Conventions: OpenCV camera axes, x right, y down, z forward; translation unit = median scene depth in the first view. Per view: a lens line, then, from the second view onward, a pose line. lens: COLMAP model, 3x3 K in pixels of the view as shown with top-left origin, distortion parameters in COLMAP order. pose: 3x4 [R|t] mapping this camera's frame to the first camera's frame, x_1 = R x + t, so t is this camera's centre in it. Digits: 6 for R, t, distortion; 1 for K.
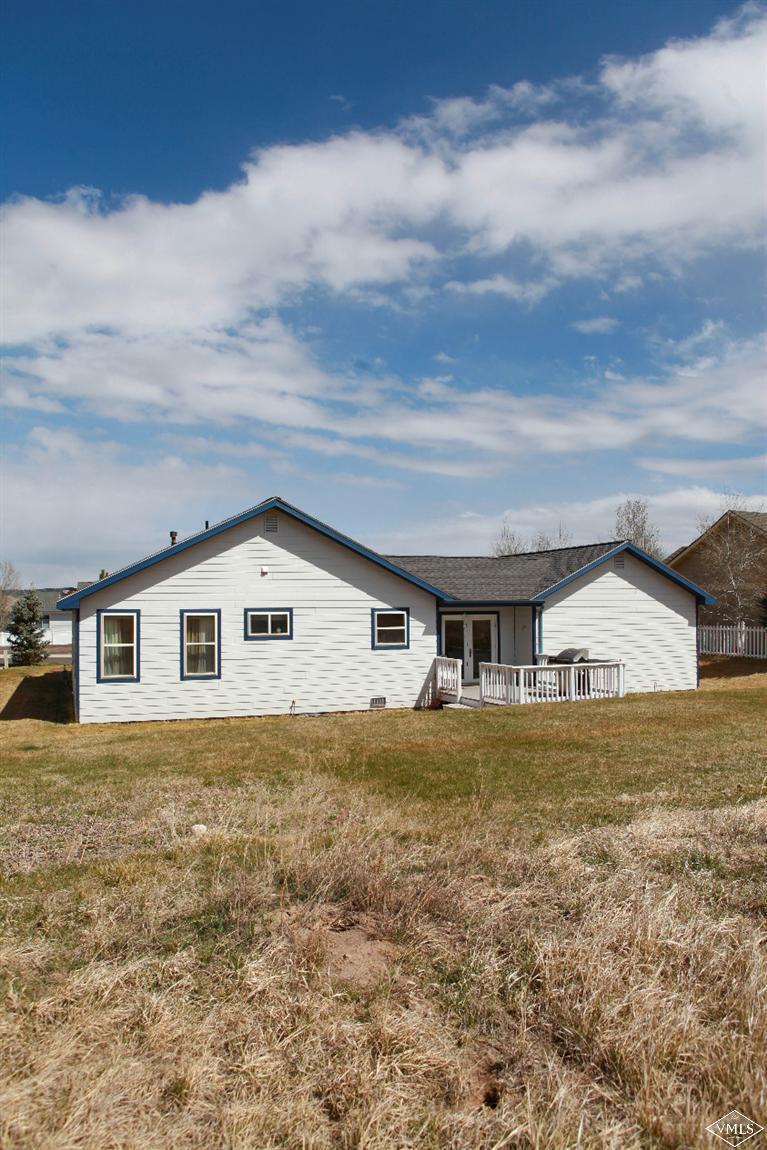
lens RADIAL K [[757.5, 0, 355.3], [0, 757.5, 545.1], [0, 0, 1]] dist [-0.067902, 0.010357]
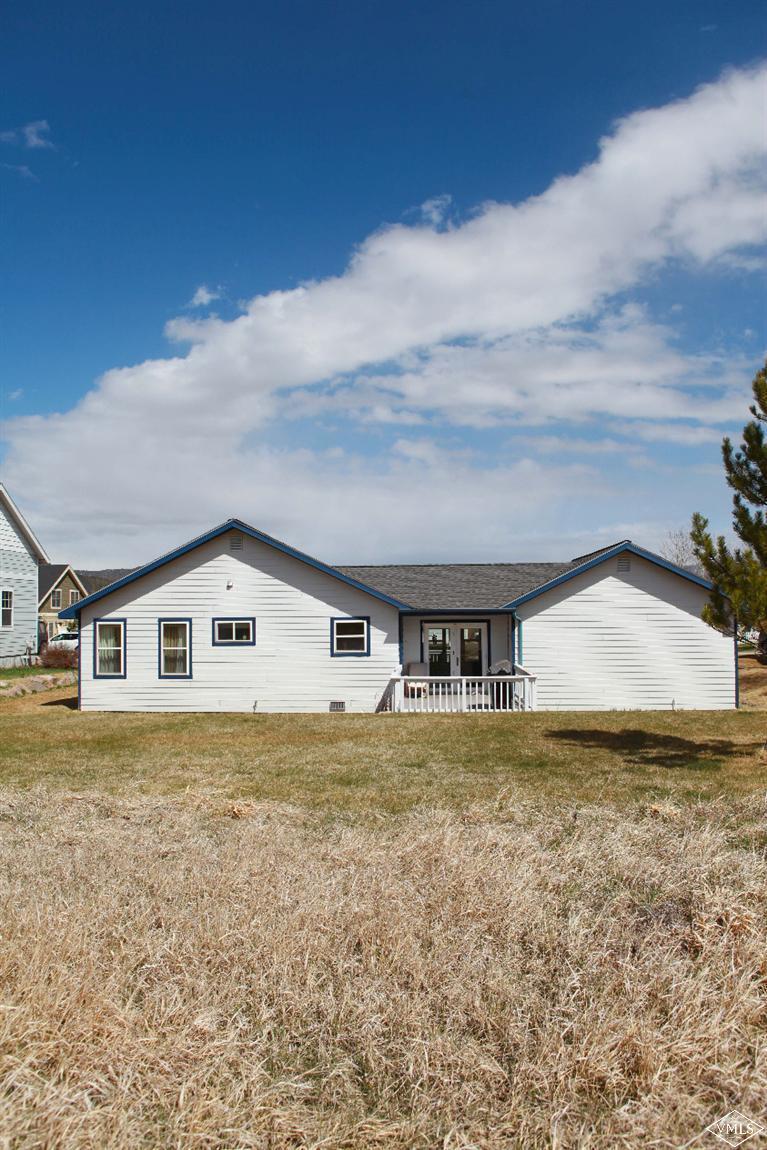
lens RADIAL K [[757.5, 0, 424.8], [0, 757.5, 561.0], [0, 0, 1]] dist [-0.067902, 0.010357]
pose [[0.925603, -0.025636, -0.377627, 0.537212], [0.034025, 0.999300, 0.015561, -0.006949], [0.376963, -0.027252, 0.925827, 0.073453]]
